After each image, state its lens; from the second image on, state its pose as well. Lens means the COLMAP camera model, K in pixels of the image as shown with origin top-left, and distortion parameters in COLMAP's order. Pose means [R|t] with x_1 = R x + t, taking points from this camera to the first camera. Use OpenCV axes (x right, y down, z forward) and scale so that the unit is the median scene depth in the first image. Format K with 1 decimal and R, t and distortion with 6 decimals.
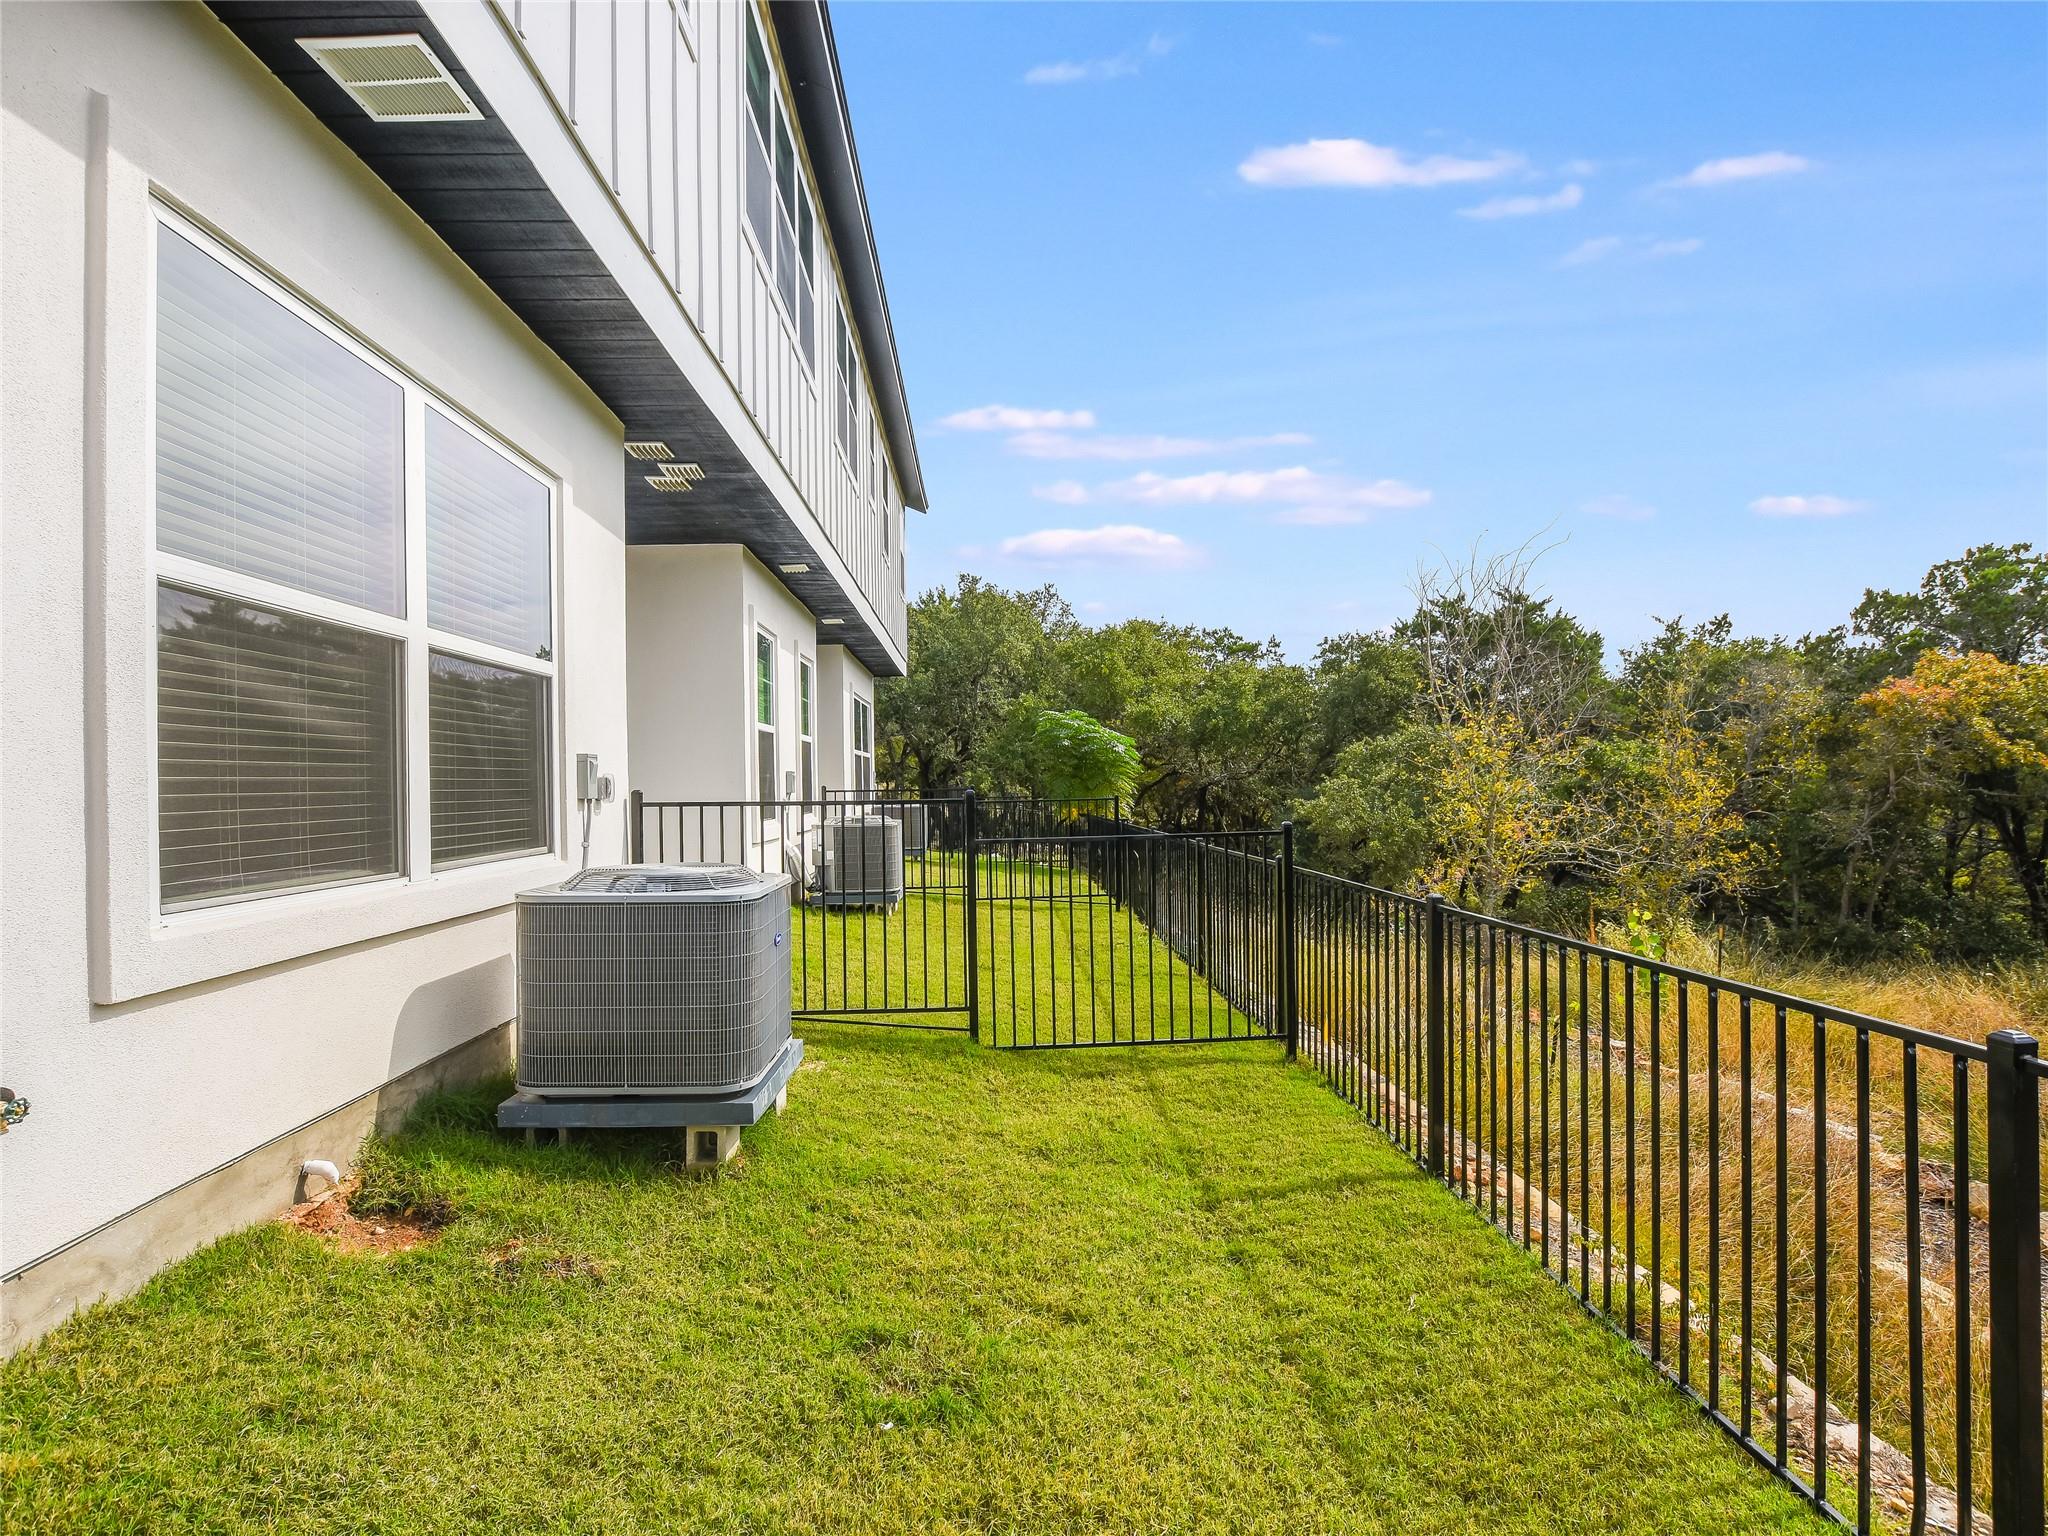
lens RADIAL K [[1019.2, 0, 1021.6], [0, 1019.2, 776.2], [0, 0, 1]] dist [-0.020090, 0.000274]
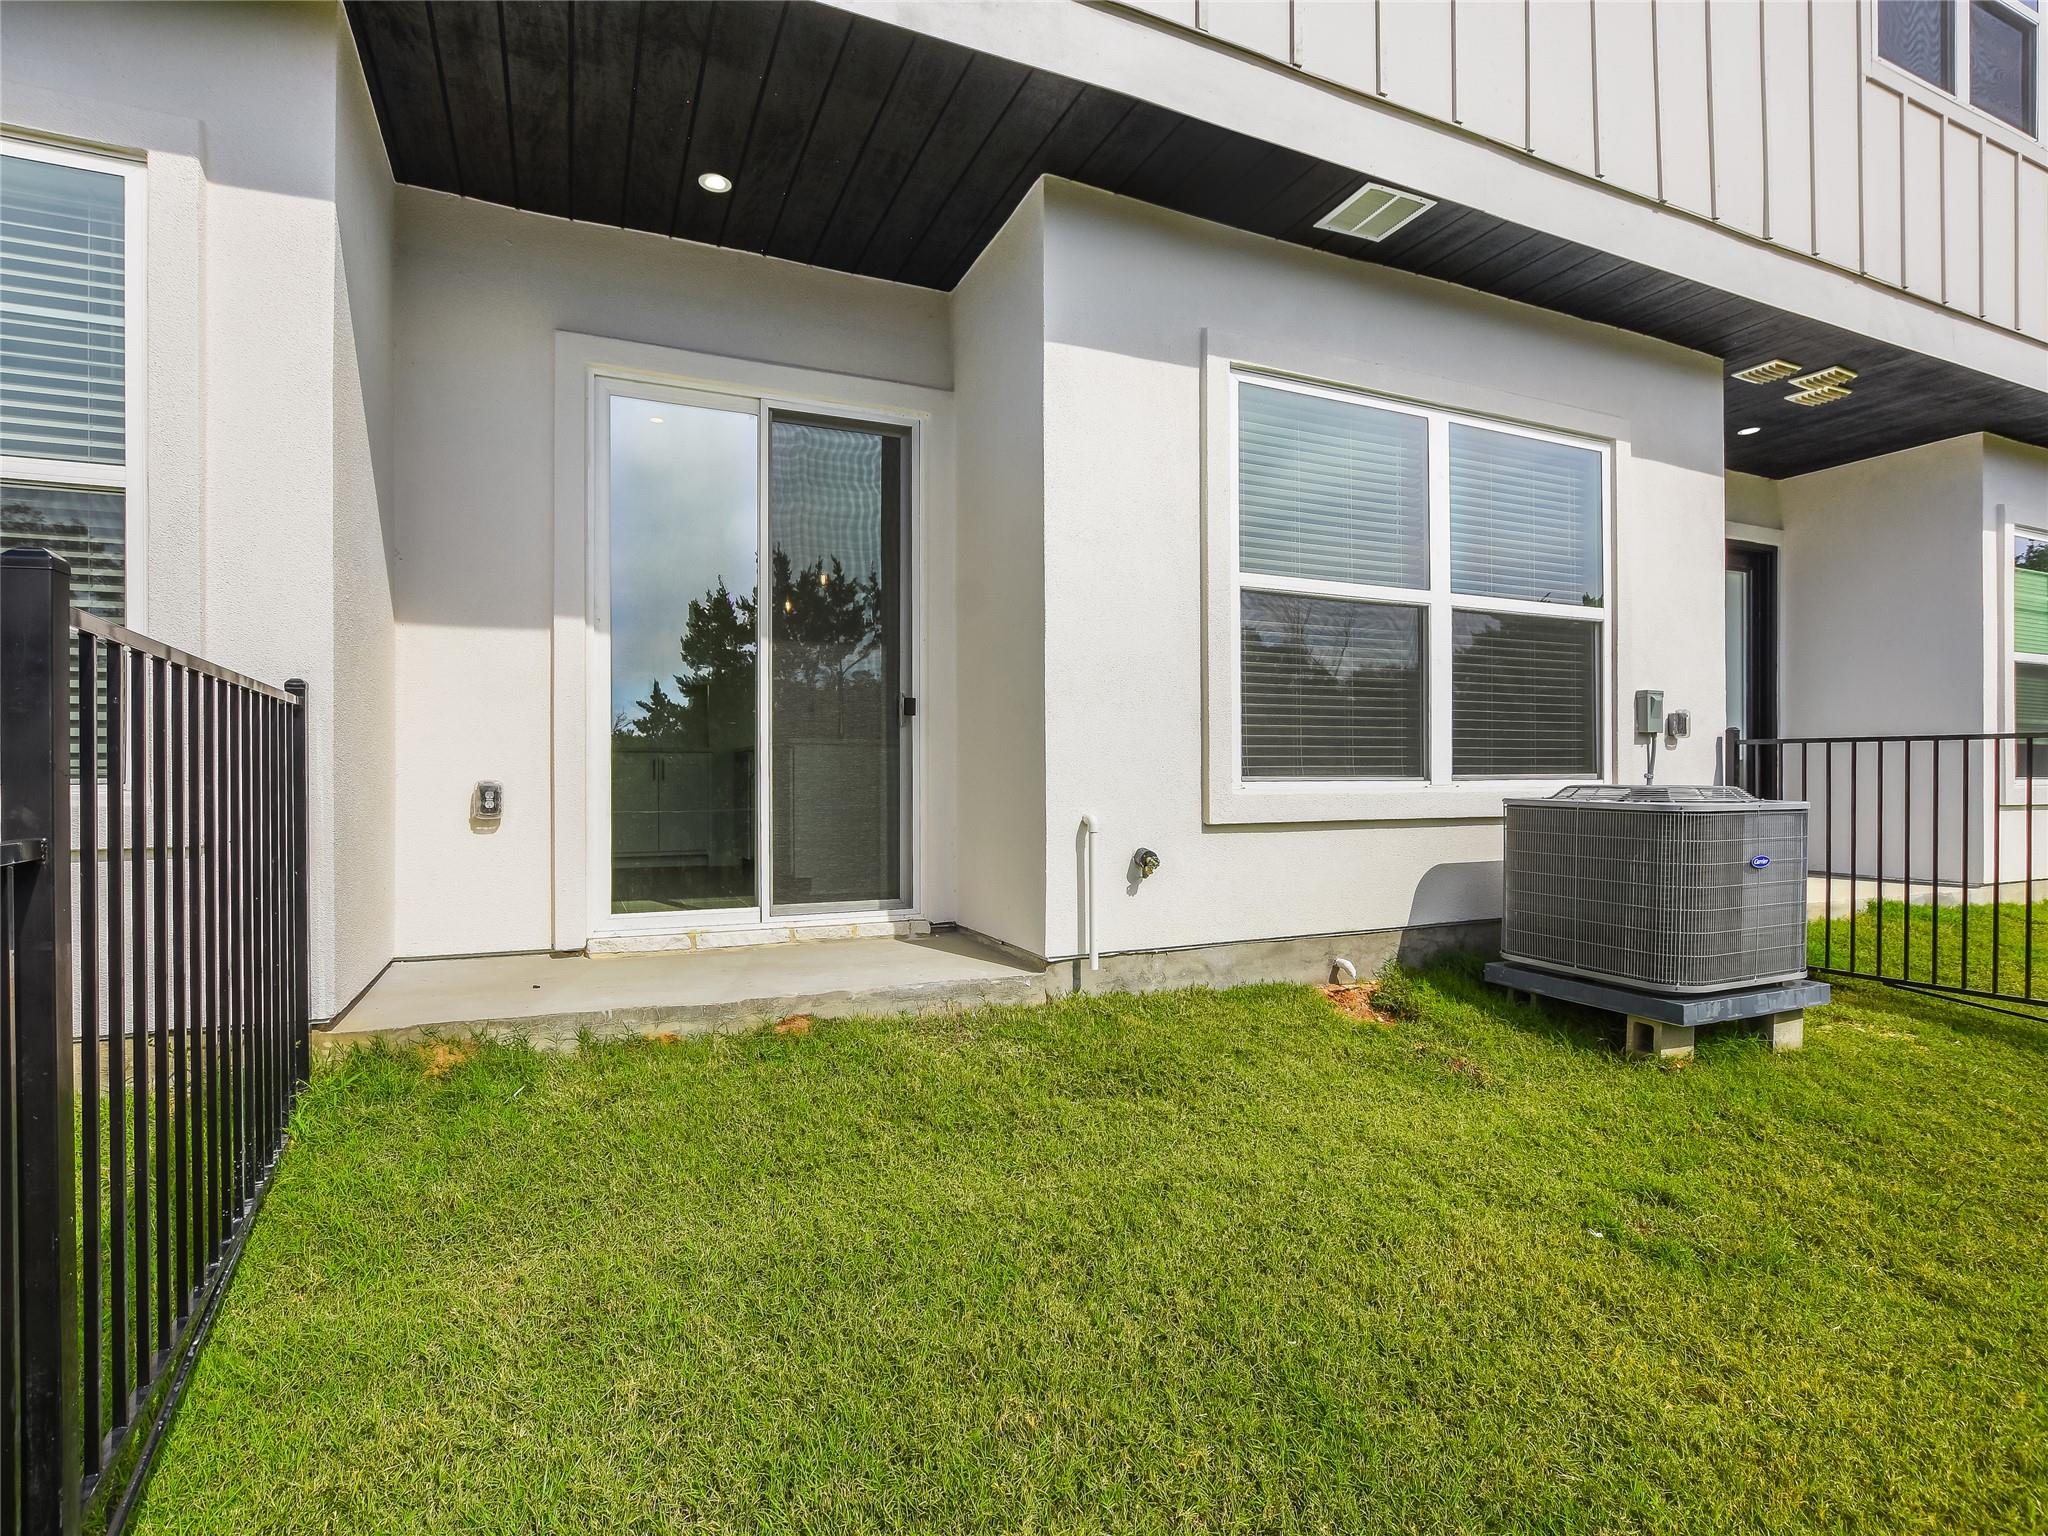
lens RADIAL K [[1019.2, 0, 1012.1], [0, 1019.2, 776.3], [0, 0, 1]] dist [-0.020090, 0.000274]
pose [[0.377509, 0.015353, -0.925879, 0.421210], [0.005277, 0.999811, 0.018730, 0.062486], [0.925991, -0.011957, 0.377356, -0.025099]]
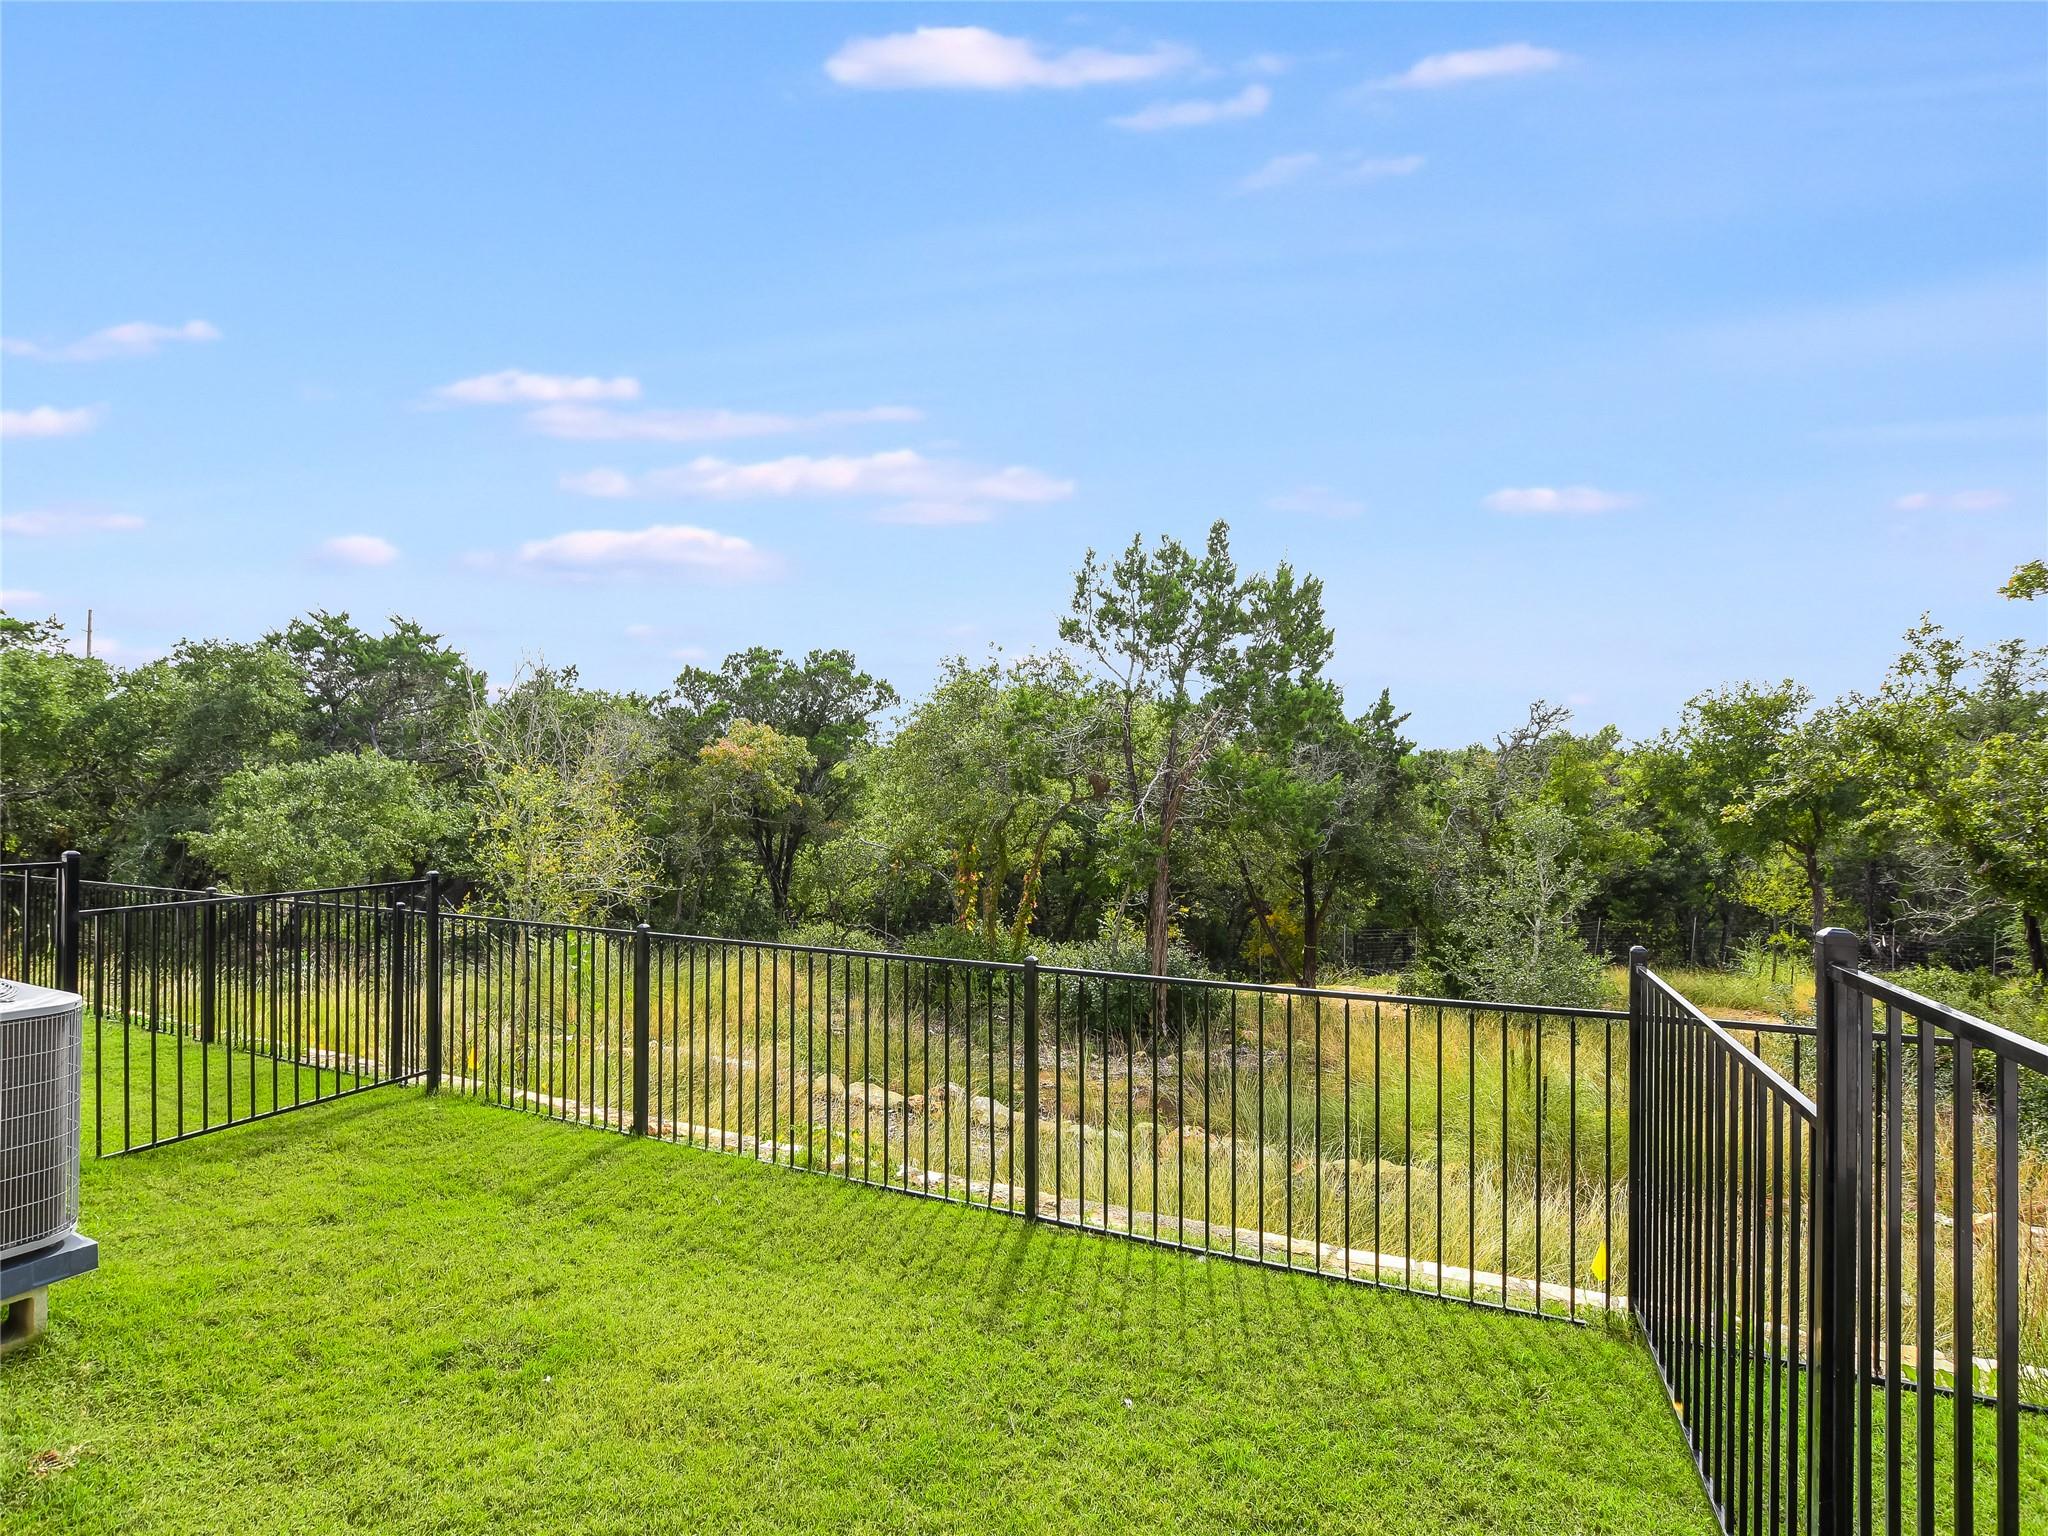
lens RADIAL K [[1019.2, 0, 1008.6], [0, 1019.2, 774.5], [0, 0, 1]] dist [-0.020090, 0.000274]
pose [[0.479460, 0.031409, 0.877001, -0.634175], [-0.016221, 0.999506, -0.026928, -0.062712], [-0.877414, -0.001315, 0.479733, -0.079425]]
